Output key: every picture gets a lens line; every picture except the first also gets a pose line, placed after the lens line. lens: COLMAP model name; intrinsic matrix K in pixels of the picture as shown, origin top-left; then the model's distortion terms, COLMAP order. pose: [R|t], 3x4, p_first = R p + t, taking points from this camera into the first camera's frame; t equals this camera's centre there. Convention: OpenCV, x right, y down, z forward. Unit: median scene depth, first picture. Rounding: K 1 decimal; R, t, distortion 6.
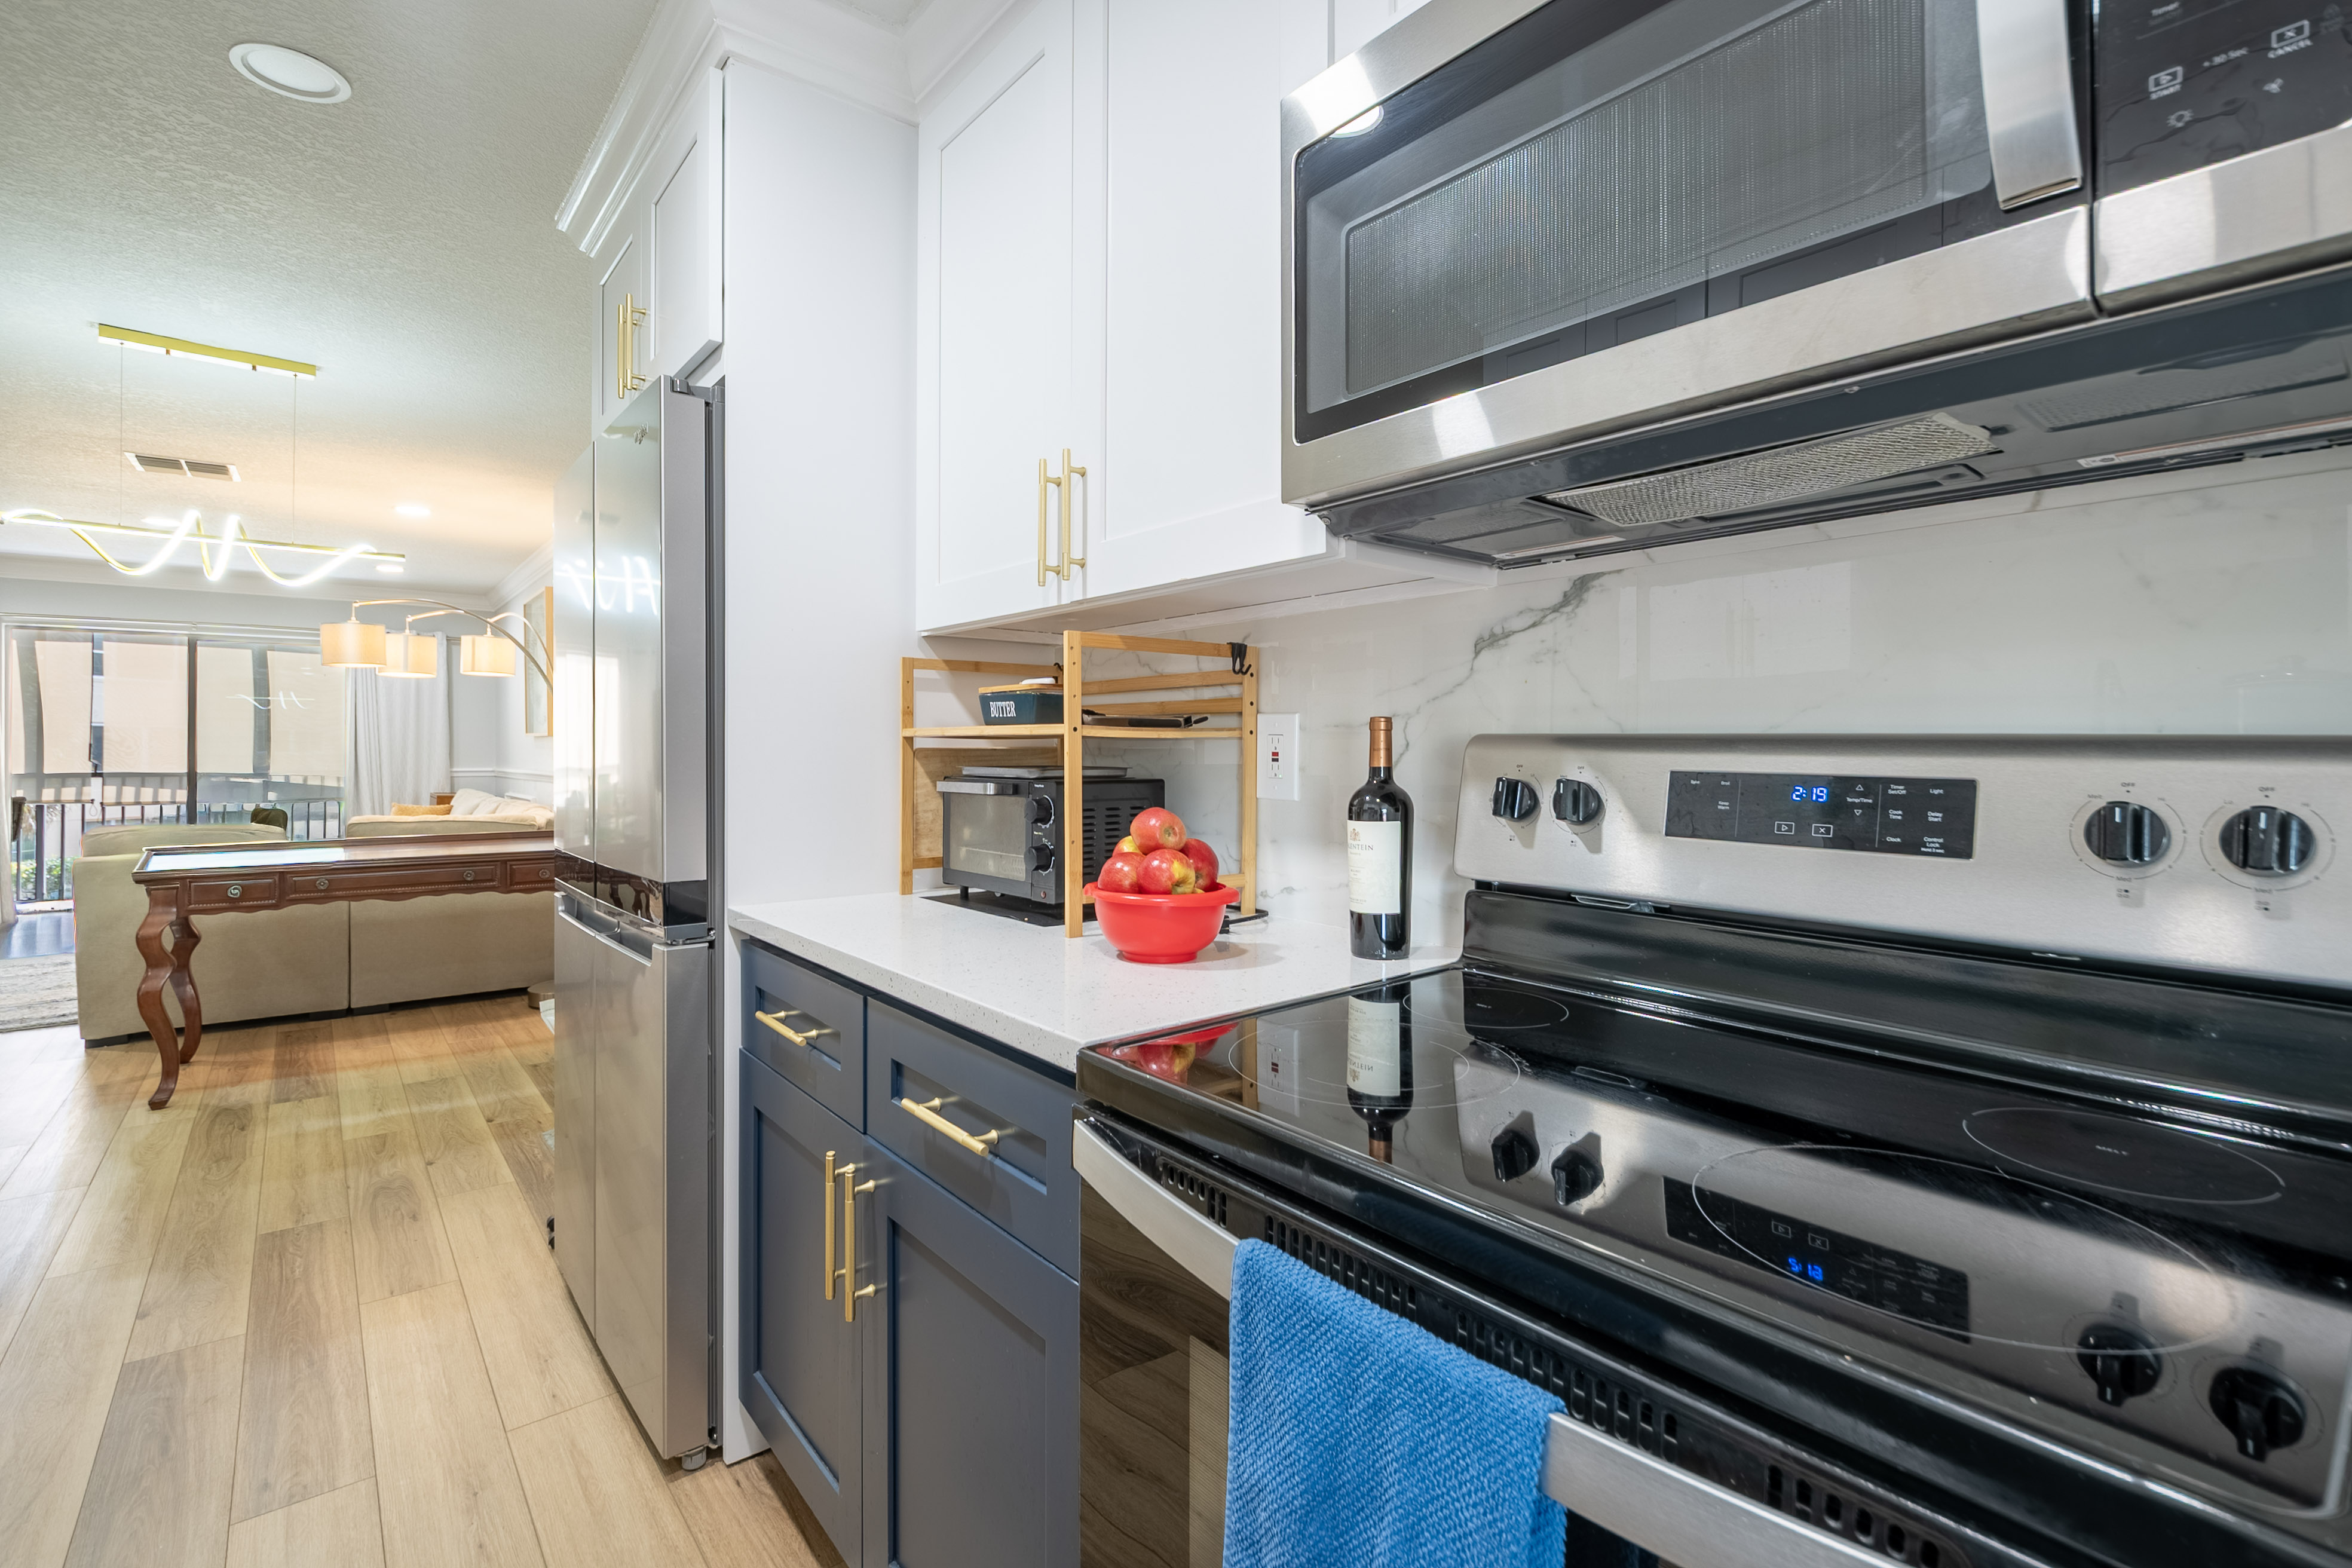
lens RADIAL K [[1088.3, 0, 1168.2], [0, 1088.3, 753.2], [0, 0, 1]] dist [0.000251, -0.001222]
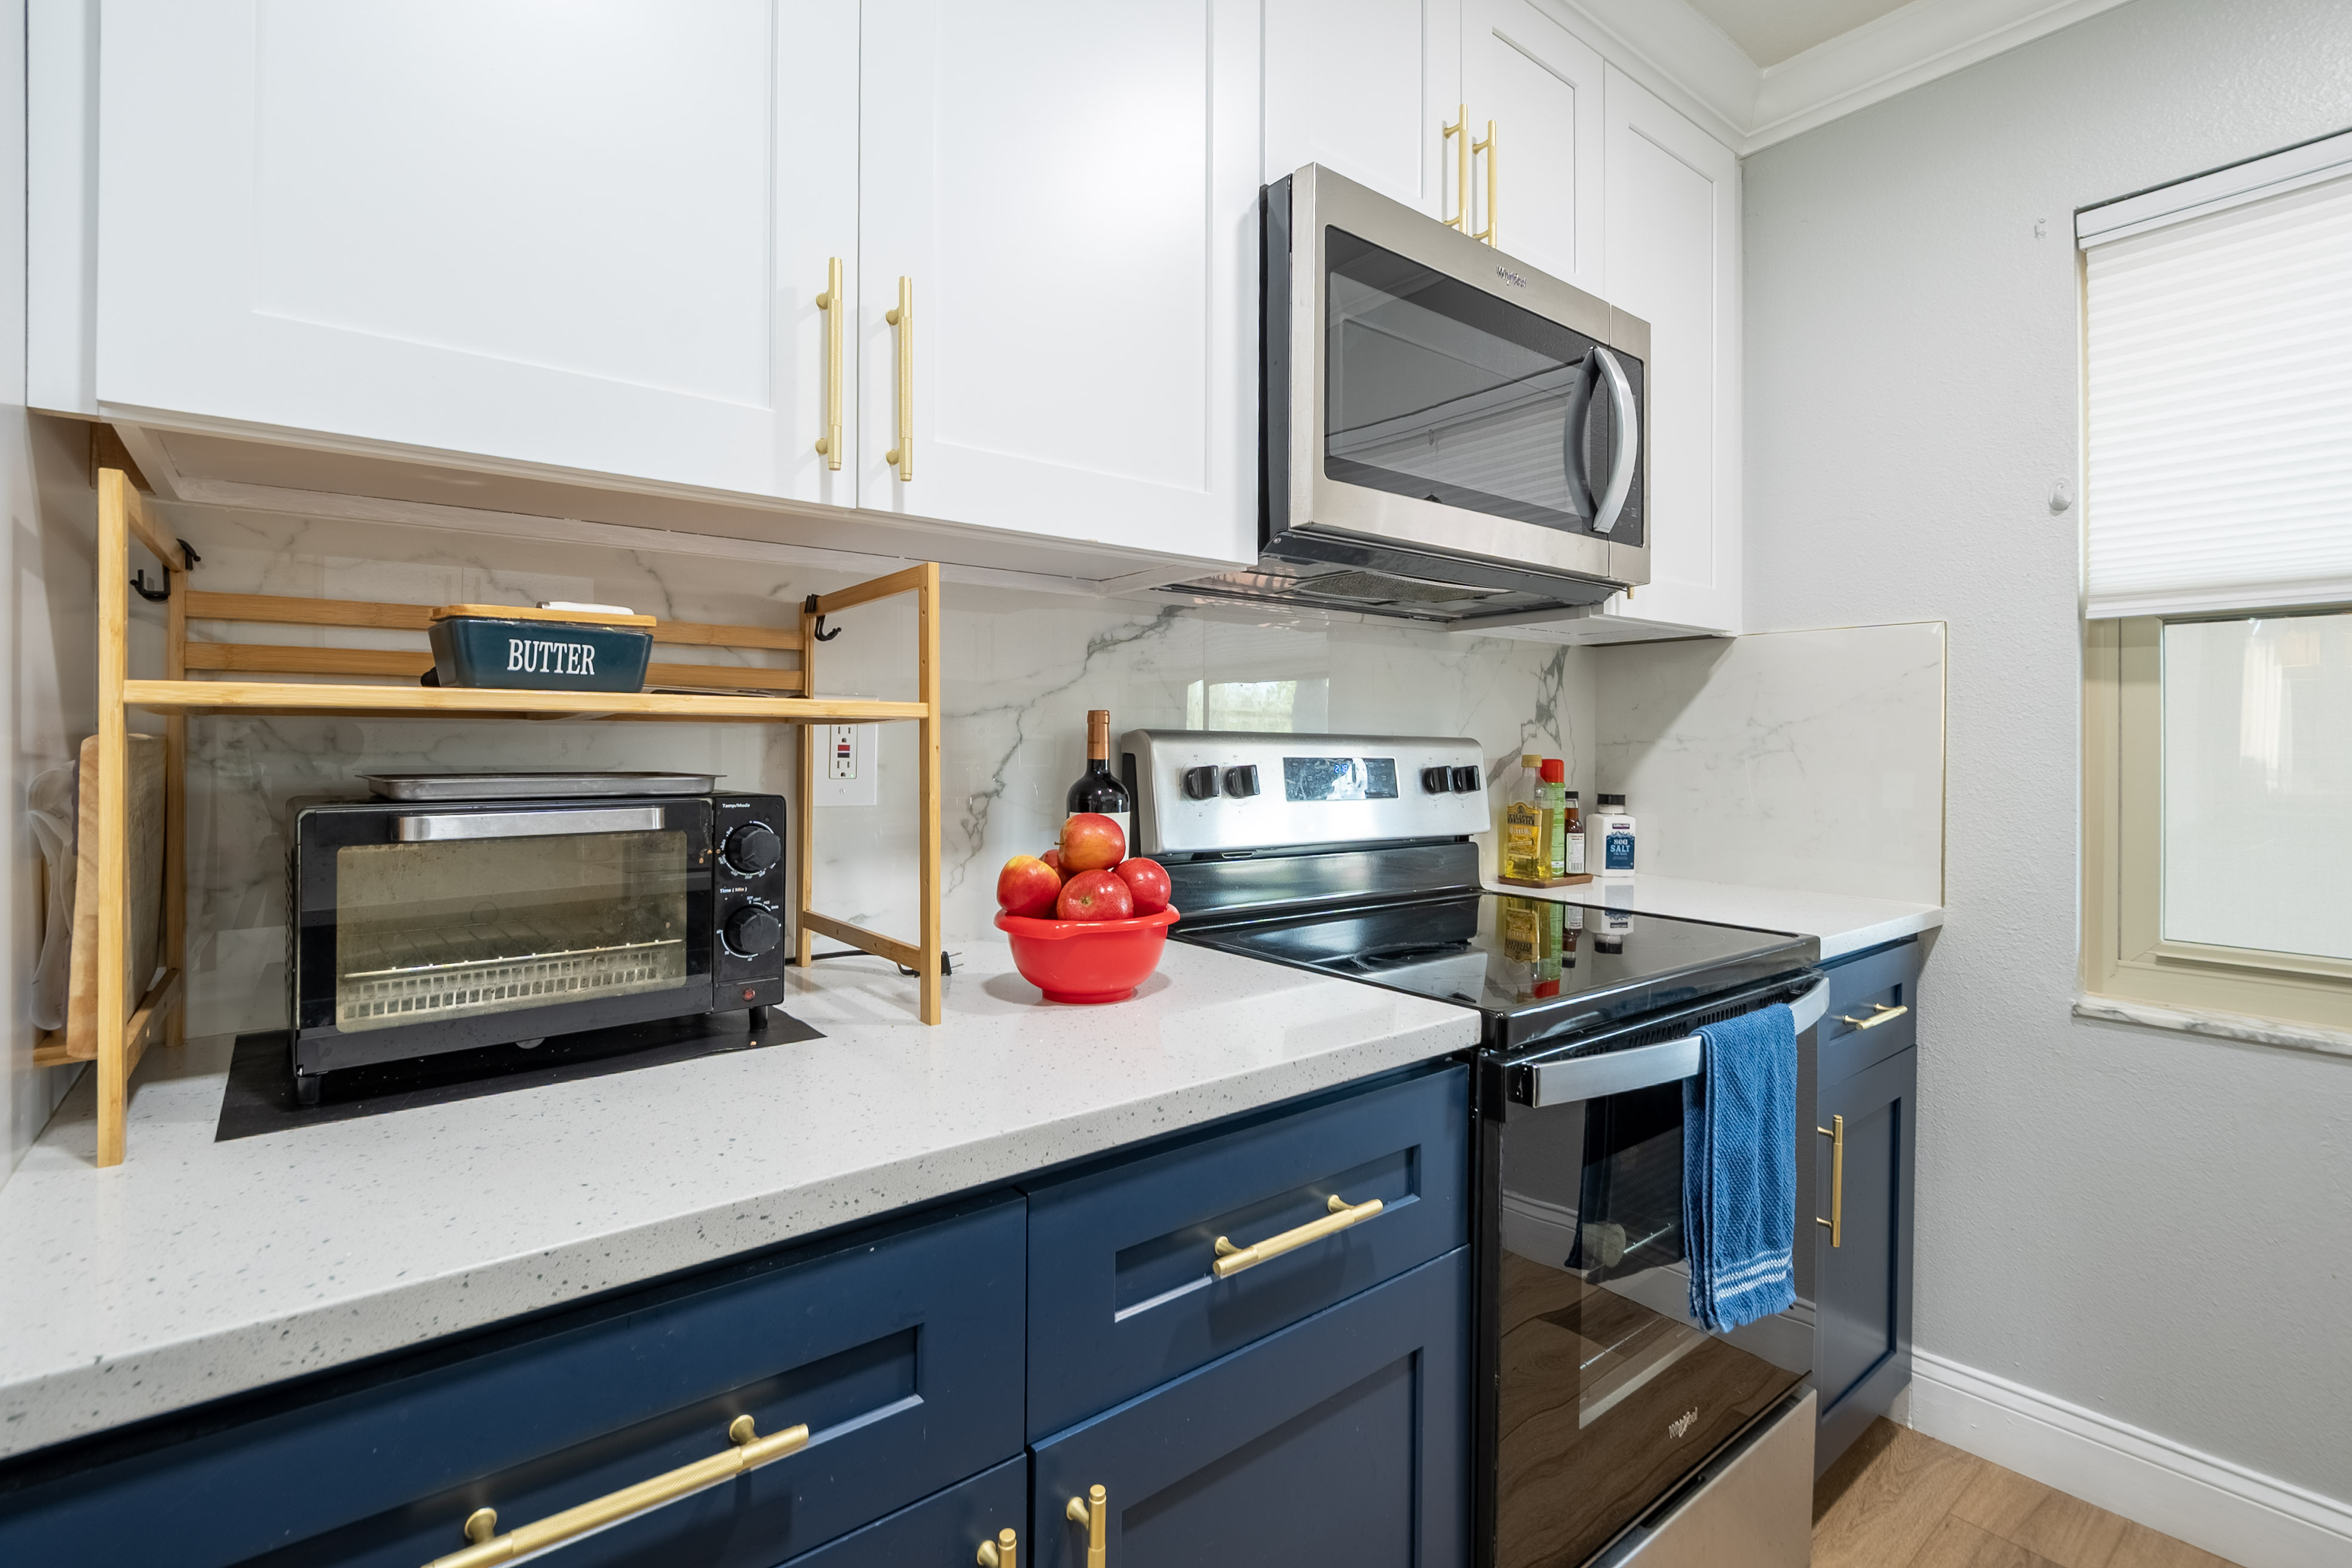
lens RADIAL K [[1088.3, 0, 1168.2], [0, 1088.3, 753.2], [0, 0, 1]] dist [0.000251, -0.001222]
pose [[0.003632, -0.007289, 0.999967, -0.700149], [0.004887, 0.999962, 0.007271, -0.000059], [-0.999981, 0.004860, 0.003668, 0.790118]]
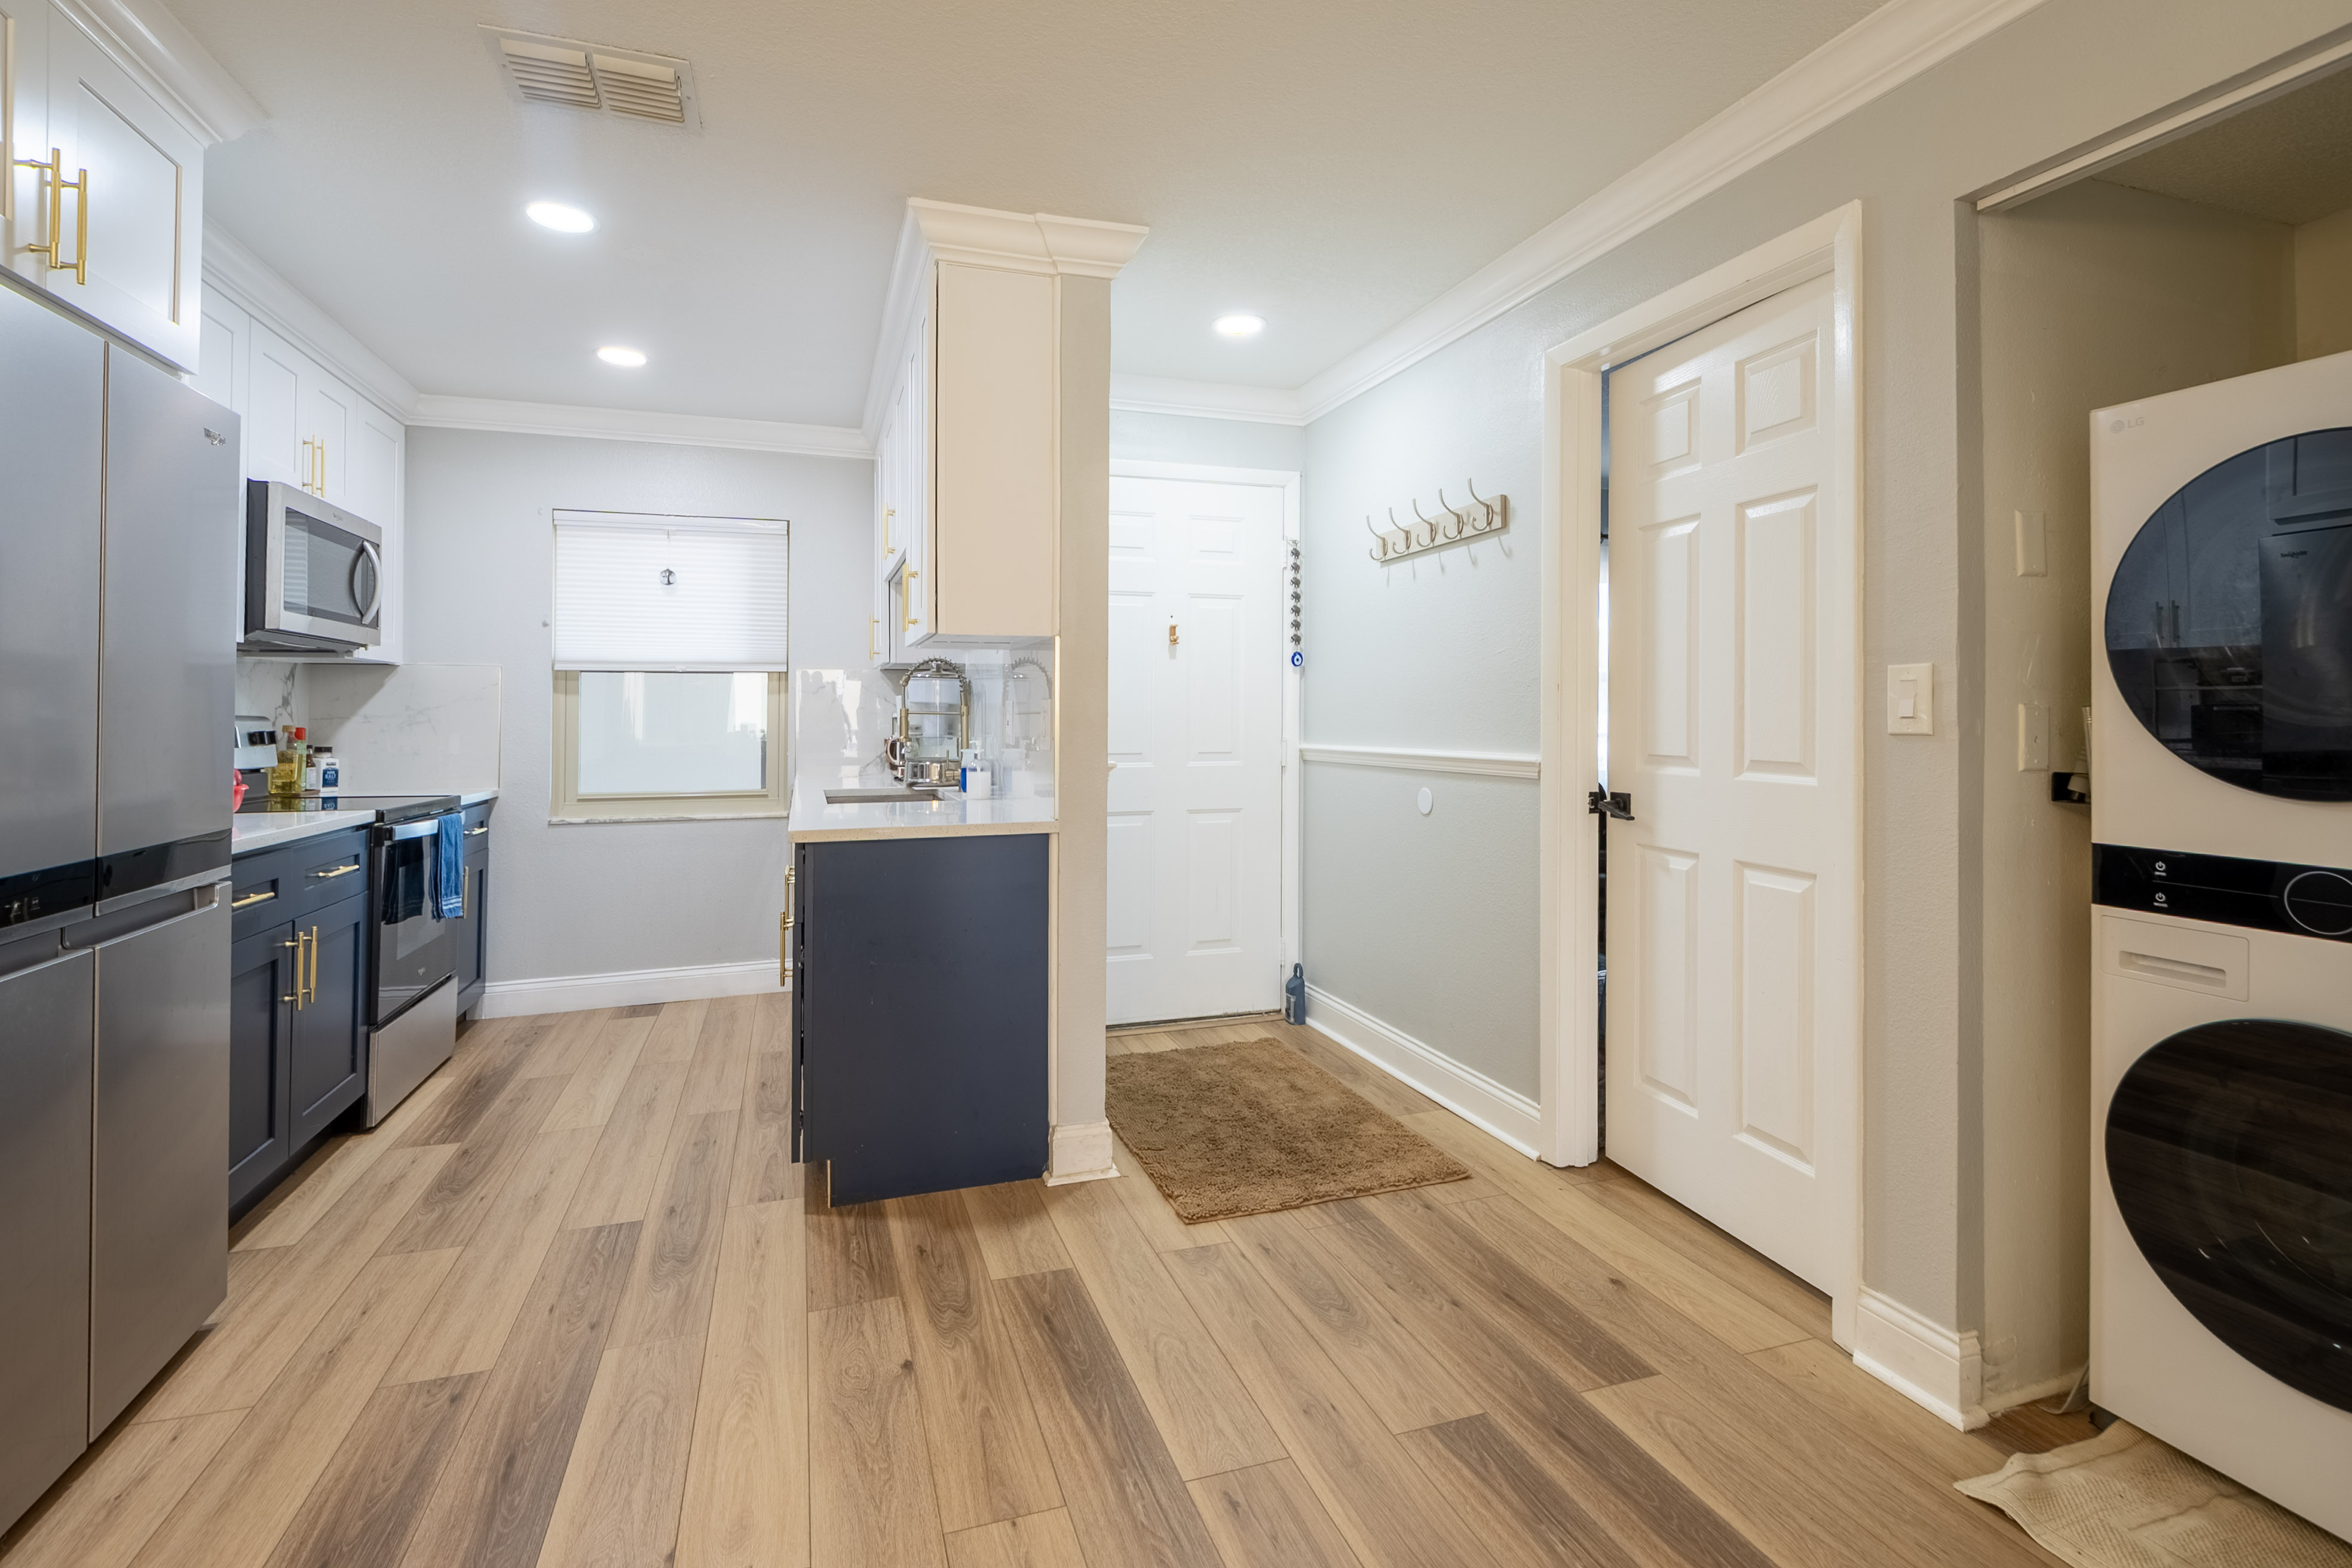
lens RADIAL K [[1073.8, 0, 1167.7], [0, 1073.8, 689.6], [0, 0, 1]] dist [-0.002020, -0.000363]
pose [[-0.939152, 0.011572, 0.343306, -2.025959], [0.004882, 0.999781, -0.020344, -0.006742], [-0.343466, -0.017430, -0.939003, 1.915451]]
